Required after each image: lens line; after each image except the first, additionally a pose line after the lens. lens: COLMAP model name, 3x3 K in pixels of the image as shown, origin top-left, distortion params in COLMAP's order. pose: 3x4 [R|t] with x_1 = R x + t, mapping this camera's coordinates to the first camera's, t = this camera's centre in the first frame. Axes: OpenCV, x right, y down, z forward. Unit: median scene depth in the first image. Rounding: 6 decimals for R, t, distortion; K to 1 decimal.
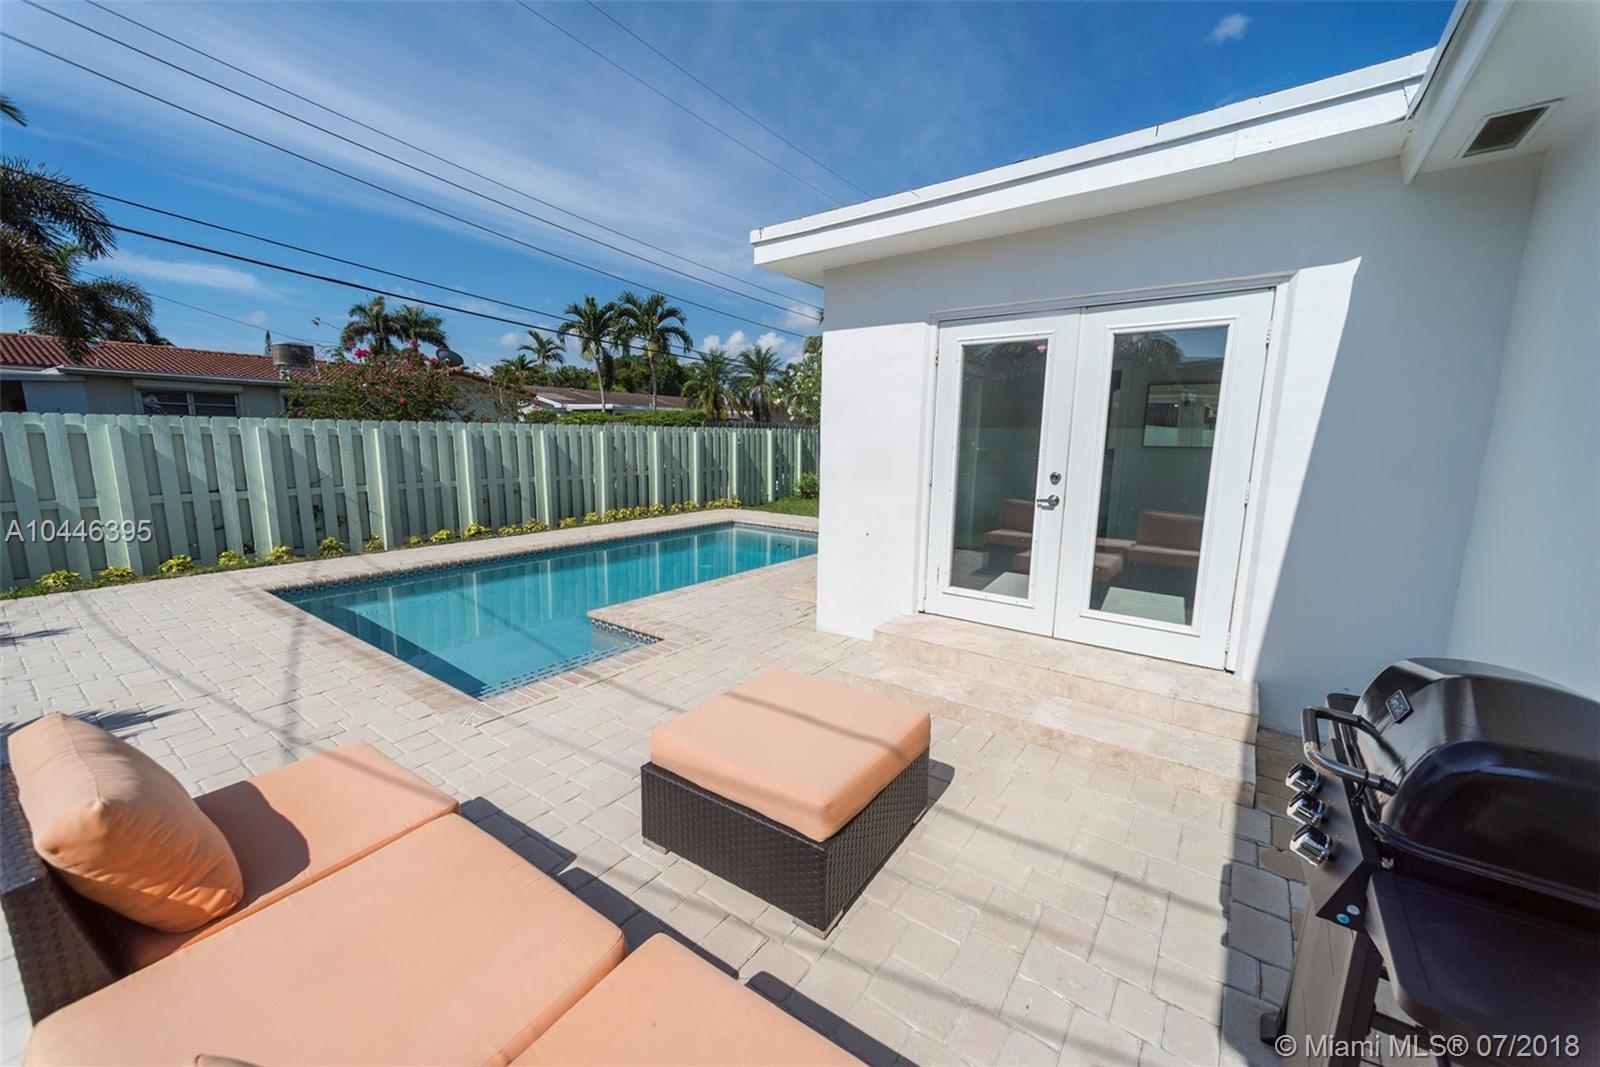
lens RADIAL K [[614.9, 0, 801.6], [0, 614.9, 536.4], [0, 0, 1]] dist [0.000055, -0.000203]
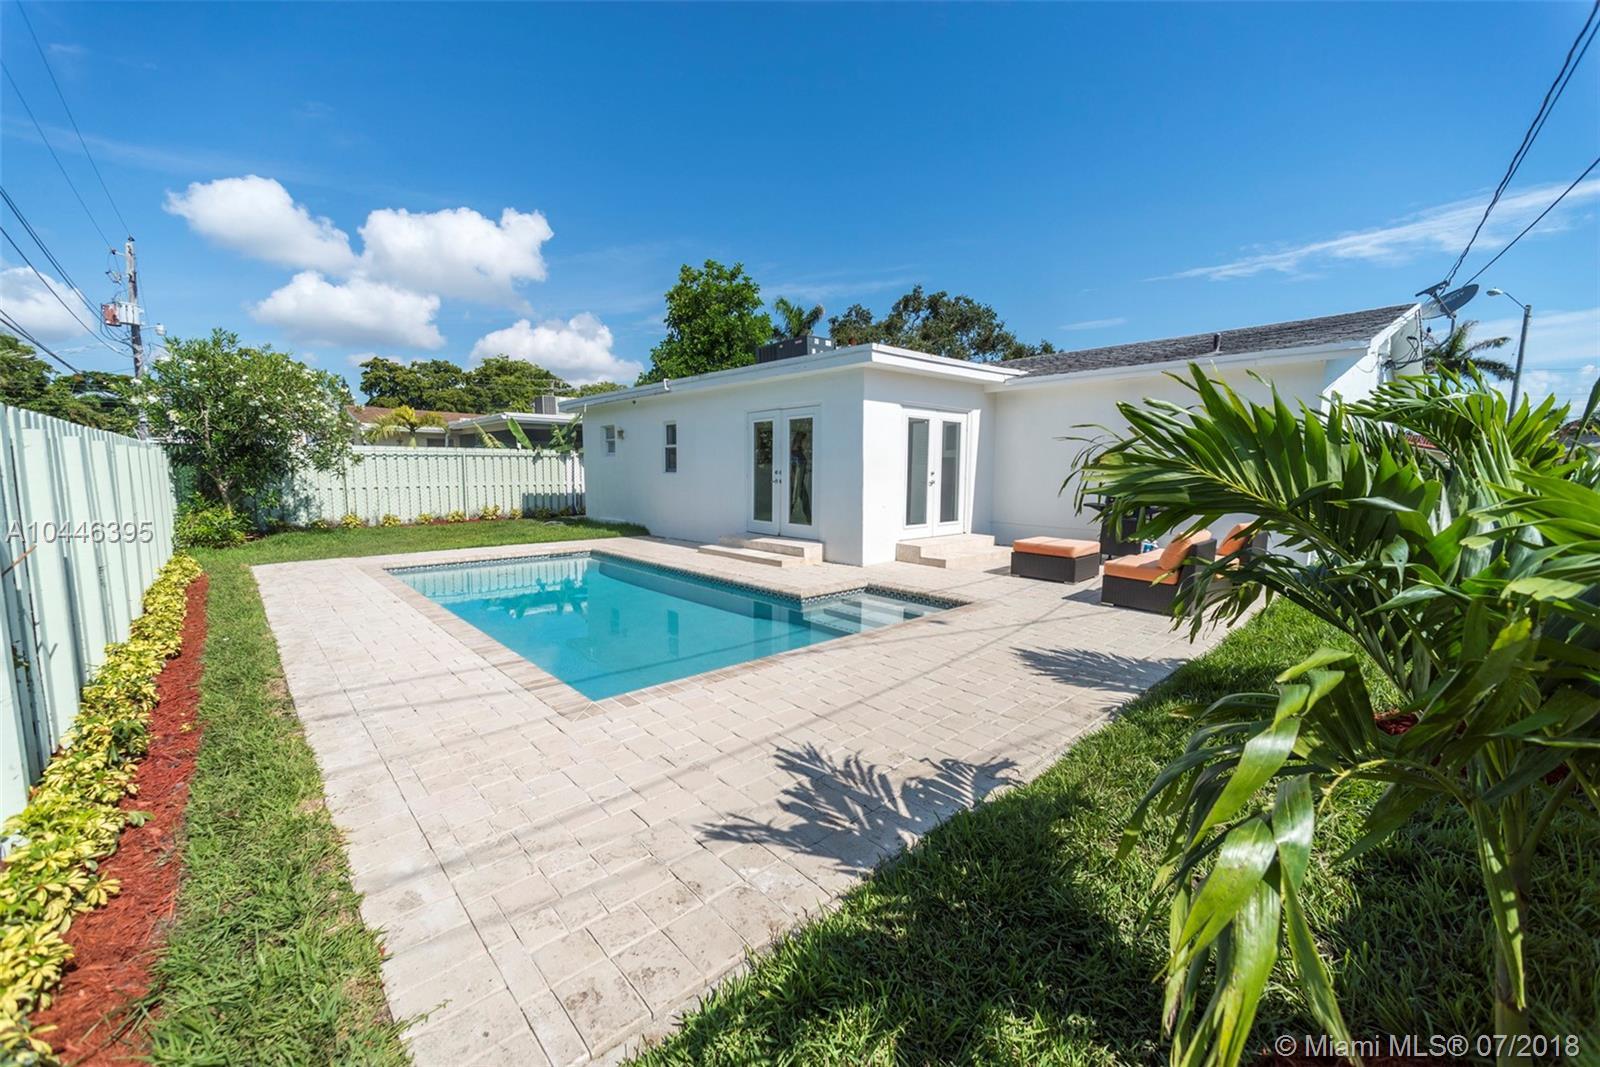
lens RADIAL K [[620.3, 0, 797.4], [0, 620.3, 531.5], [0, 0, 1]] dist [0.005967, -0.000354]
pose [[0.200592, -0.113064, 0.973129, -0.993243], [0.156041, 0.984324, 0.082200, -0.069713], [-0.967168, 0.135359, 0.215090, 0.455413]]
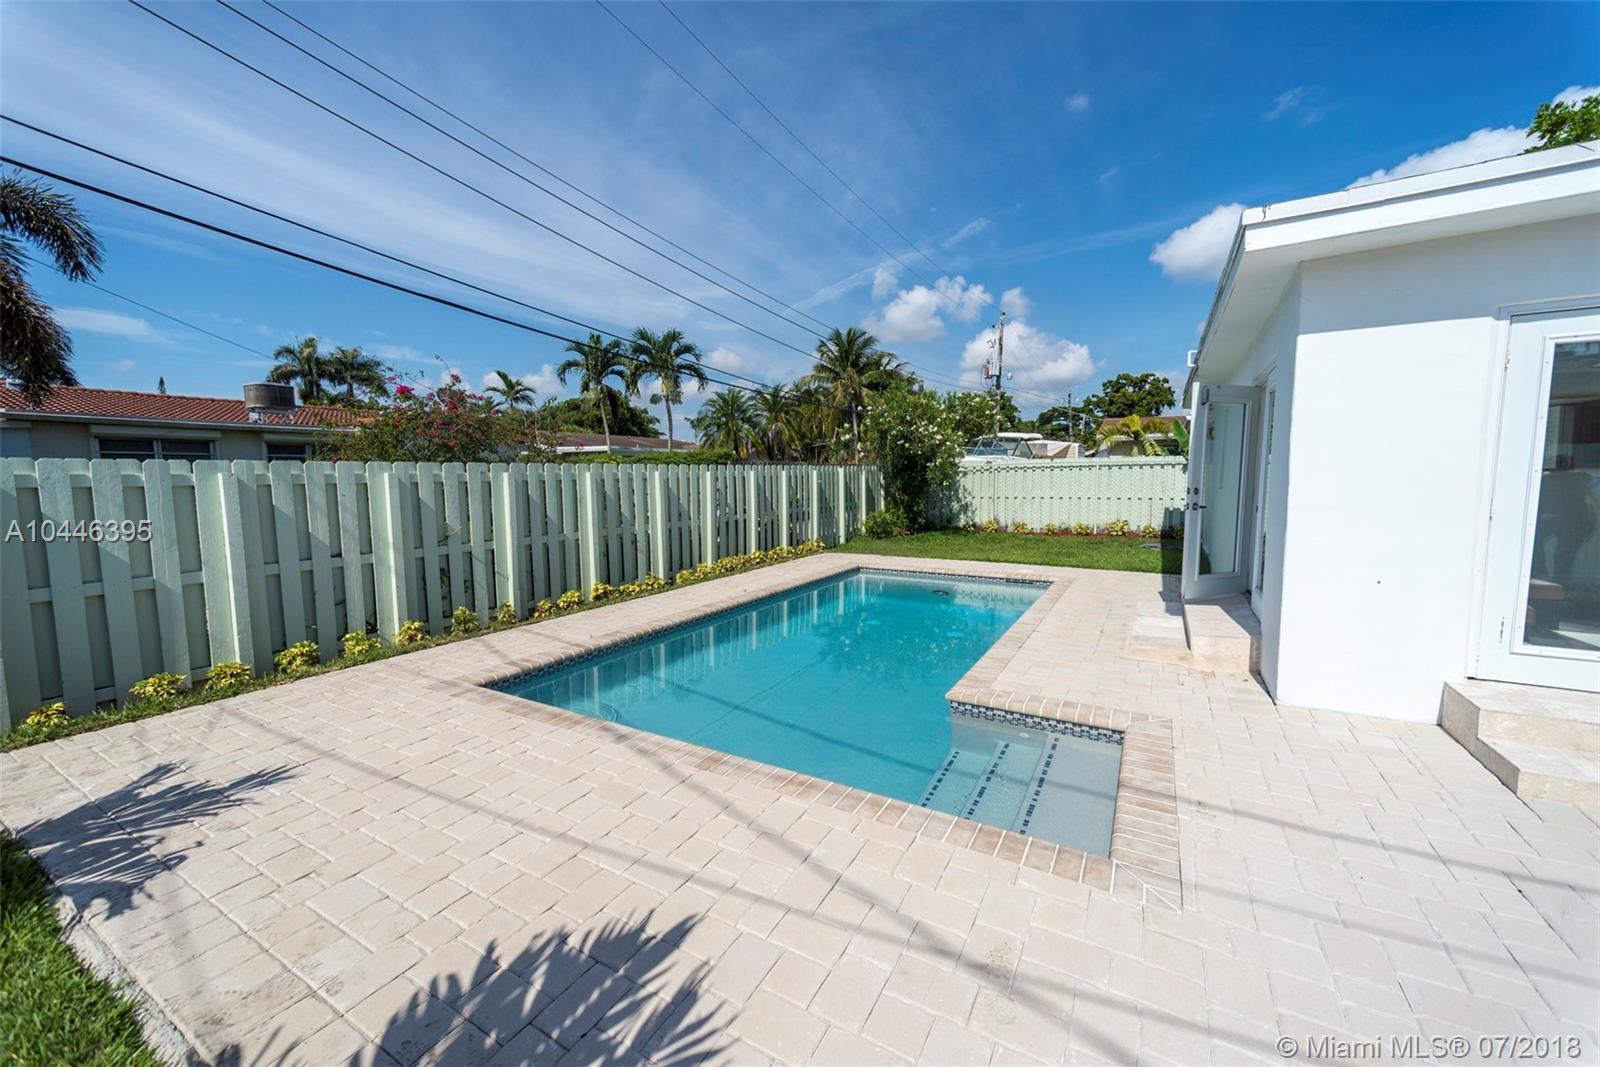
lens RADIAL K [[620.3, 0, 797.4], [0, 620.3, 531.5], [0, 0, 1]] dist [0.005967, -0.000354]
pose [[0.995169, -0.033413, 0.092318, -0.383809], [0.039943, 0.996760, -0.069821, -0.022082], [-0.089686, 0.073171, 0.993279, 0.138050]]
